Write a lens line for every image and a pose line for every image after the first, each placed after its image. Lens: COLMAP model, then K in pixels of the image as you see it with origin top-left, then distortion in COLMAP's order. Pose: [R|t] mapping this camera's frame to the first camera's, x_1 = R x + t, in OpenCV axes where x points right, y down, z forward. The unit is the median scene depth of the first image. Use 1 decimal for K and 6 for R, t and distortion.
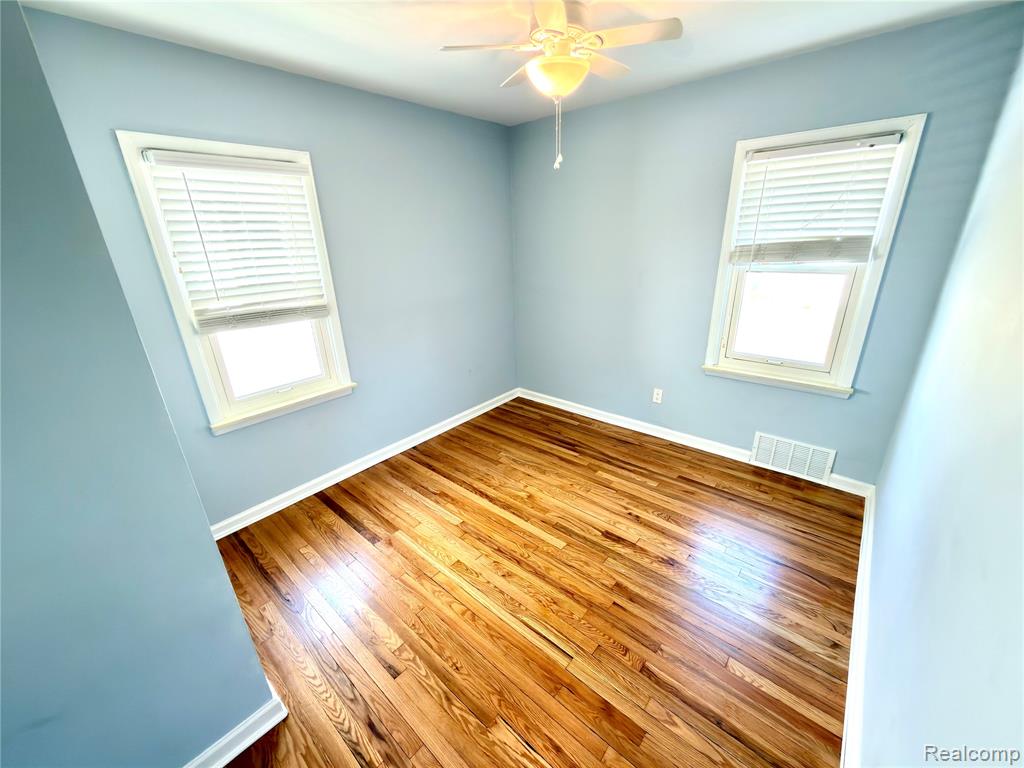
lens RADIAL K [[407.8, 0, 519.9], [0, 407.8, 383.9], [0, 0, 1]] dist [-0.001777, -0.000279]
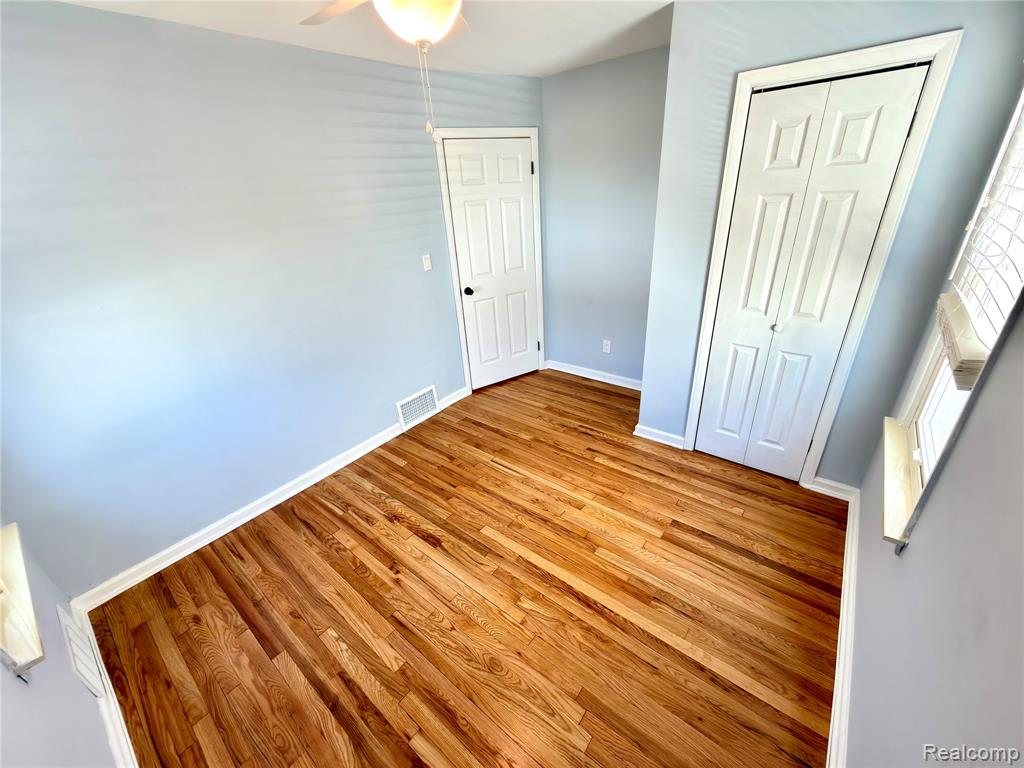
lens RADIAL K [[407.8, 0, 512.9], [0, 407.8, 387.3], [0, 0, 1]] dist [-0.001777, -0.000279]
pose [[-0.994859, 0.098805, 0.022206, -0.024598], [0.083870, 0.680988, 0.727476, -0.568242], [0.056756, 0.725598, -0.685774, 1.399382]]
